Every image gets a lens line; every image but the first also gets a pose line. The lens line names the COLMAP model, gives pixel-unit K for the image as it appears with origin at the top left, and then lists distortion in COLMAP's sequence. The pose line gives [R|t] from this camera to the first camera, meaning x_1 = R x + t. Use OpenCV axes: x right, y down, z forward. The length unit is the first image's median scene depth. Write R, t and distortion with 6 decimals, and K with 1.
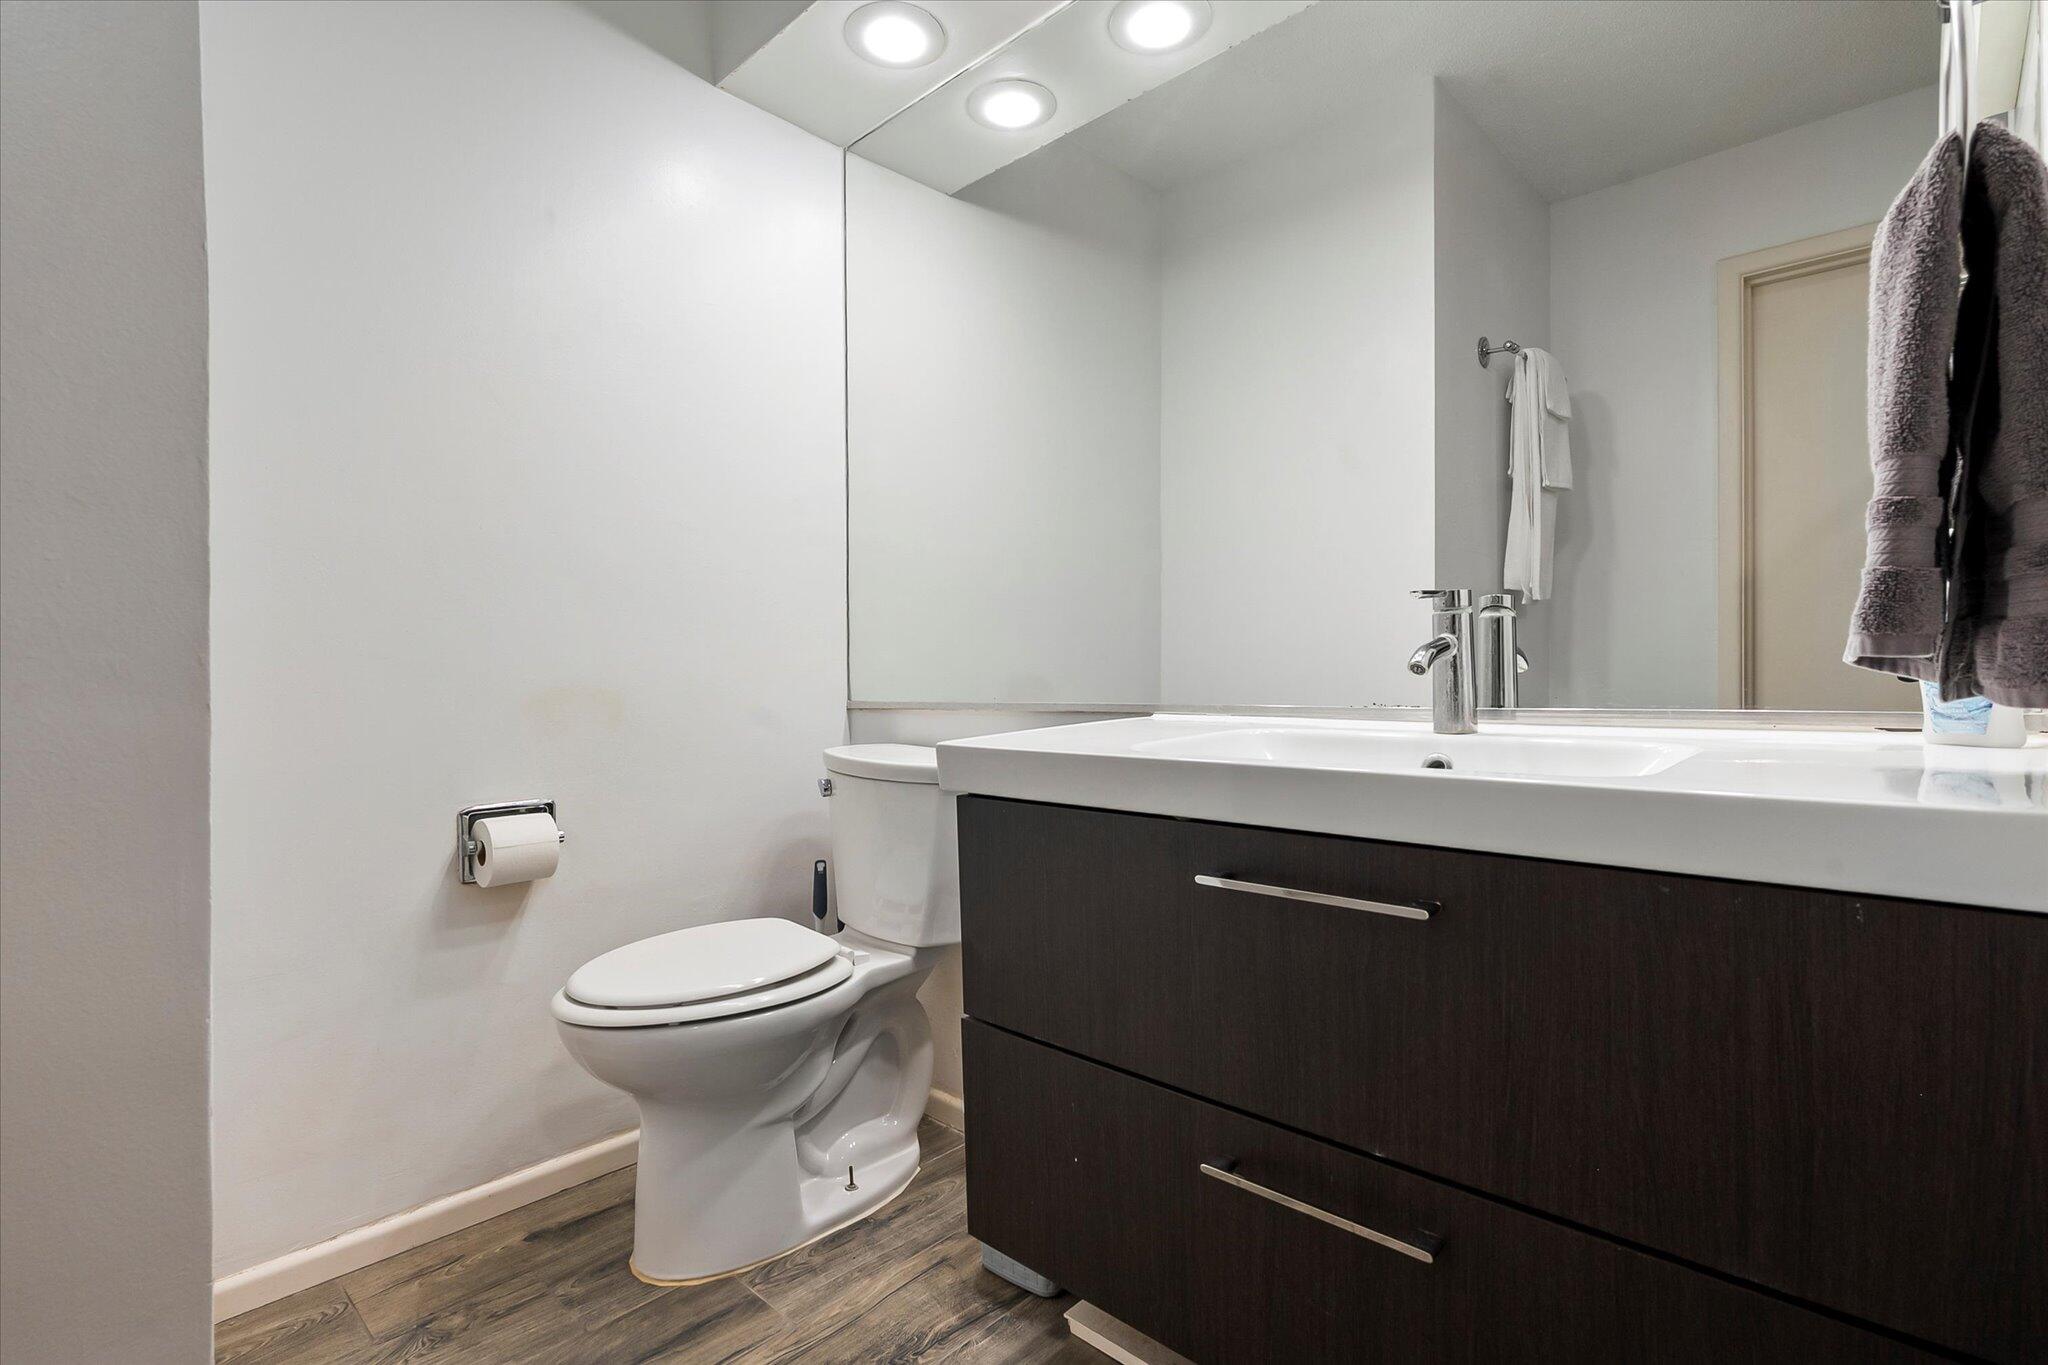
lens RADIAL K [[964.6, 0, 1026.5], [0, 964.6, 677.6], [0, 0, 1]] dist [-0.000558, 0.000212]
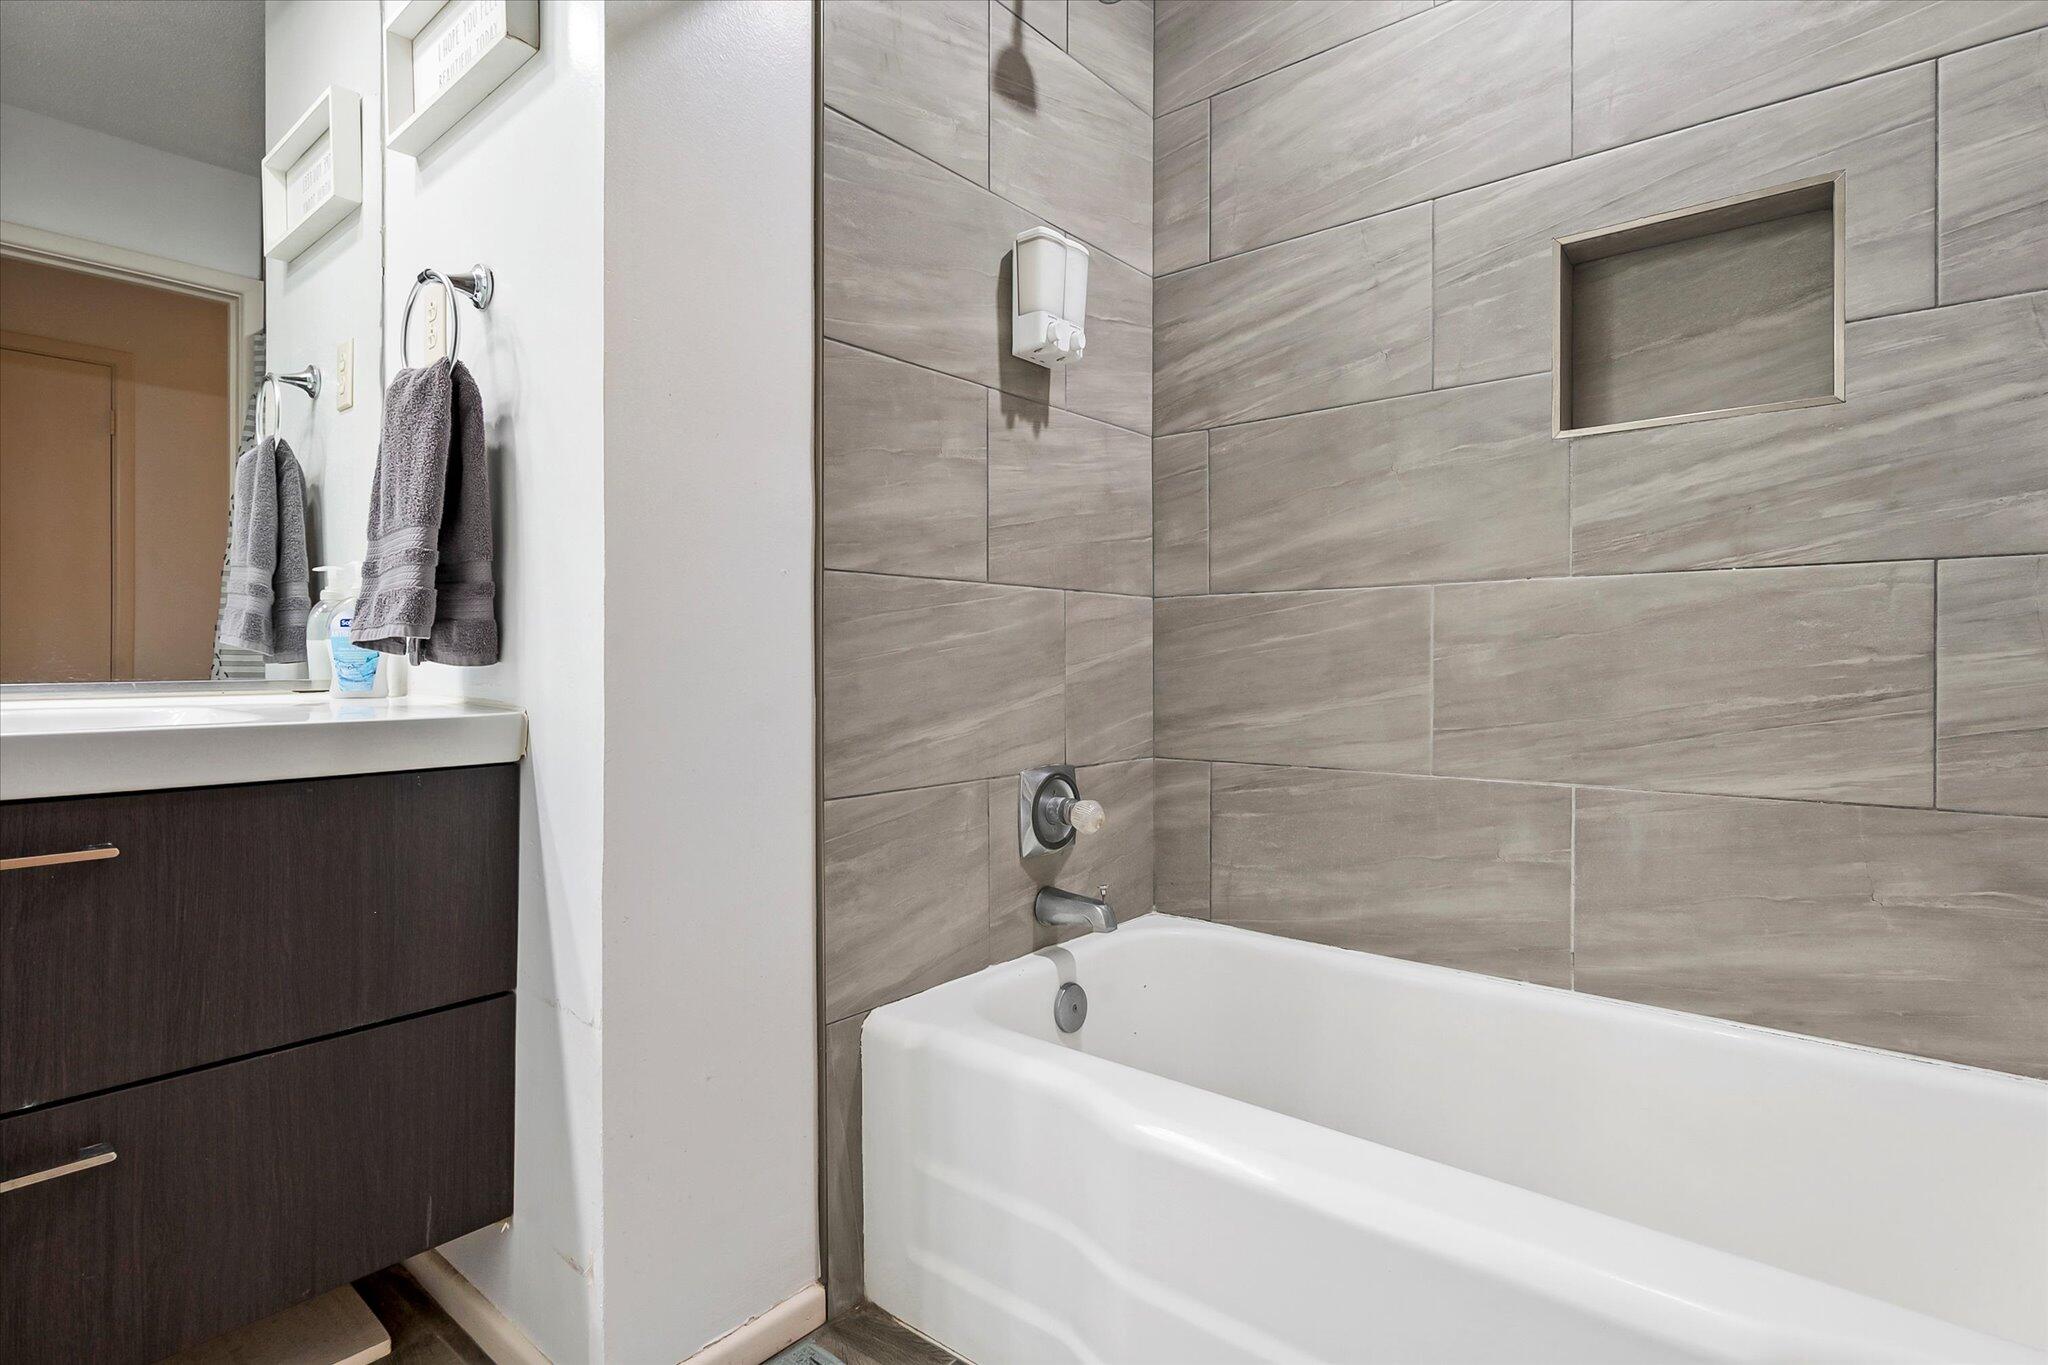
lens RADIAL K [[1030.1, 0, 1020.6], [0, 1030.1, 669.5], [0, 0, 1]] dist [-0.000782, -0.000635]
pose [[-0.038507, 0.002661, 0.999255, -0.605888], [0.008040, 0.999965, -0.002353, 0.028902], [-0.999226, 0.007944, -0.038527, -0.017717]]
